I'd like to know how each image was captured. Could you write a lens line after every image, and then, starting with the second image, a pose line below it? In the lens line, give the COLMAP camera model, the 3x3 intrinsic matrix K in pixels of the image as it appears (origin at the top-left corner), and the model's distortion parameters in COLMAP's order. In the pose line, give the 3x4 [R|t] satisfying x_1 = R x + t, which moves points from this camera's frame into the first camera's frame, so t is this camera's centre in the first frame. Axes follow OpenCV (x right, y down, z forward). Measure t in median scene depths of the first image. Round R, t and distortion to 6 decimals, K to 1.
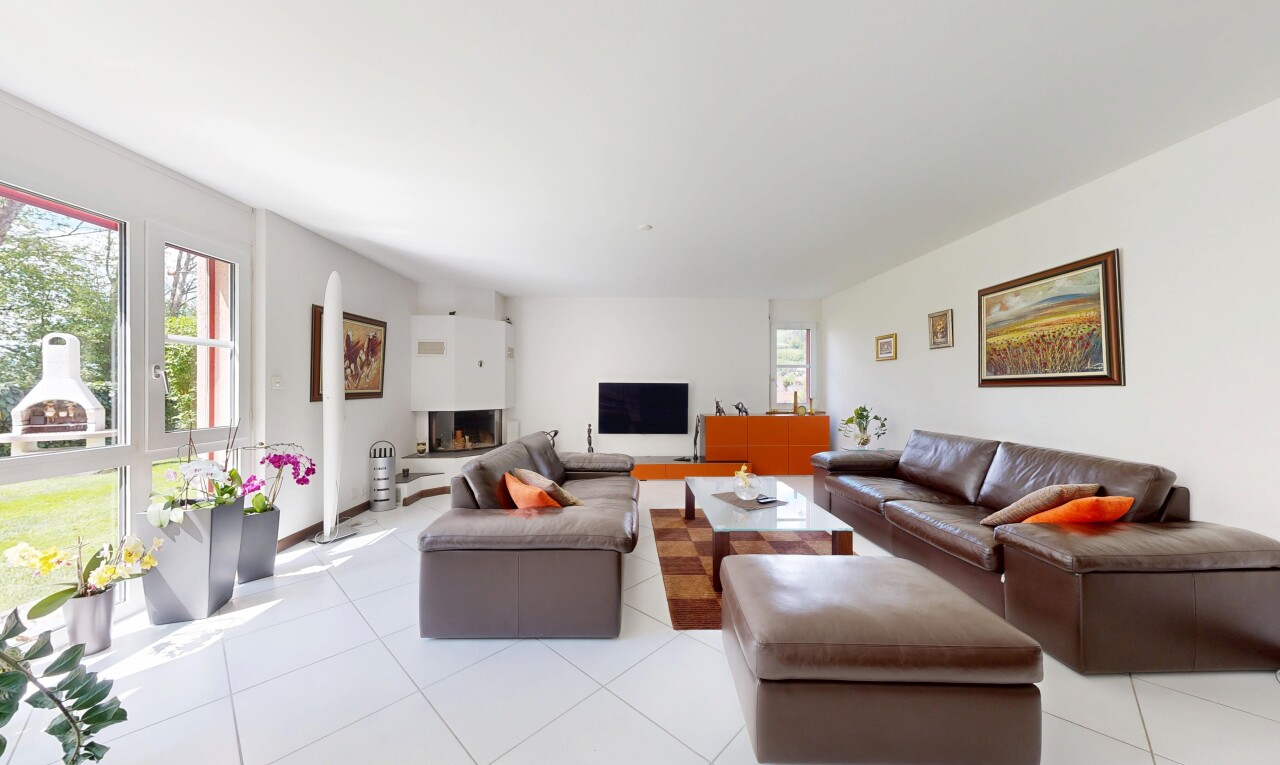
lens RADIAL K [[425.2, 0, 634.9], [0, 425.2, 391.3], [0, 0, 1]] dist [-0.008669, -0.000039]
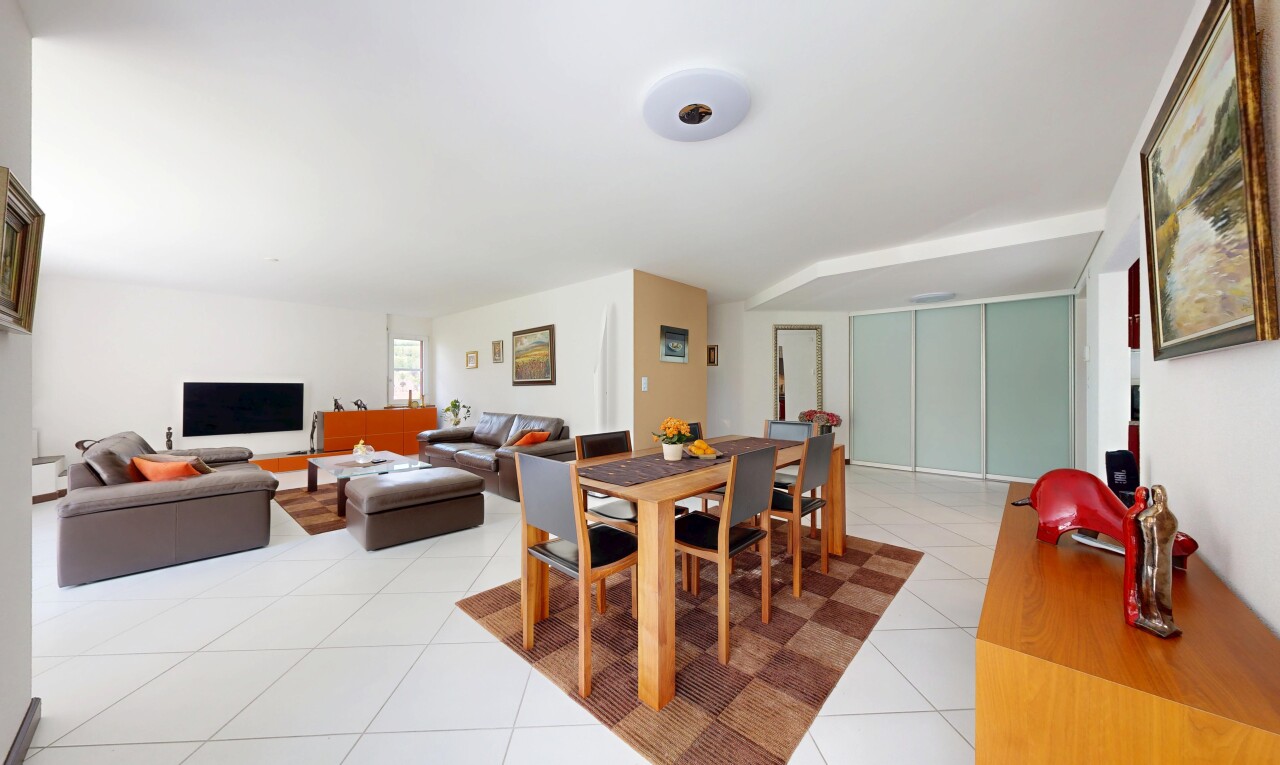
lens RADIAL K [[425.2, 0, 641.0], [0, 425.2, 383.1], [0, 0, 1]] dist [-0.008669, -0.000039]
pose [[0.676339, 0.003423, 0.736583, -0.122247], [0.010436, 0.999844, -0.014229, 0.007692], [-0.736517, 0.017311, 0.676198, -0.508927]]
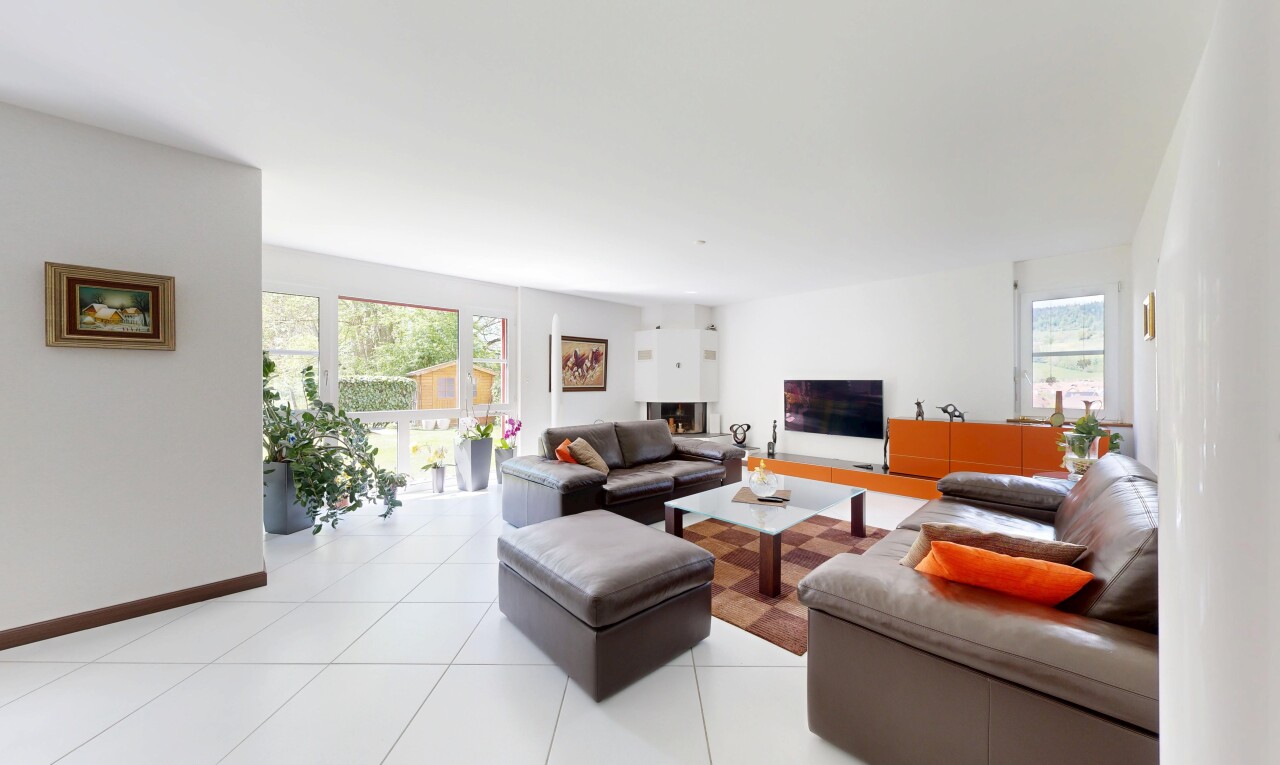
lens RADIAL K [[425.2, 0, 634.7], [0, 425.2, 380.7], [0, 0, 1]] dist [-0.008669, -0.000039]
pose [[0.676820, -0.005425, -0.736128, 0.588594], [-0.010653, 0.999796, -0.017163, 0.003759], [0.736071, 0.019458, 0.676624, 0.077887]]
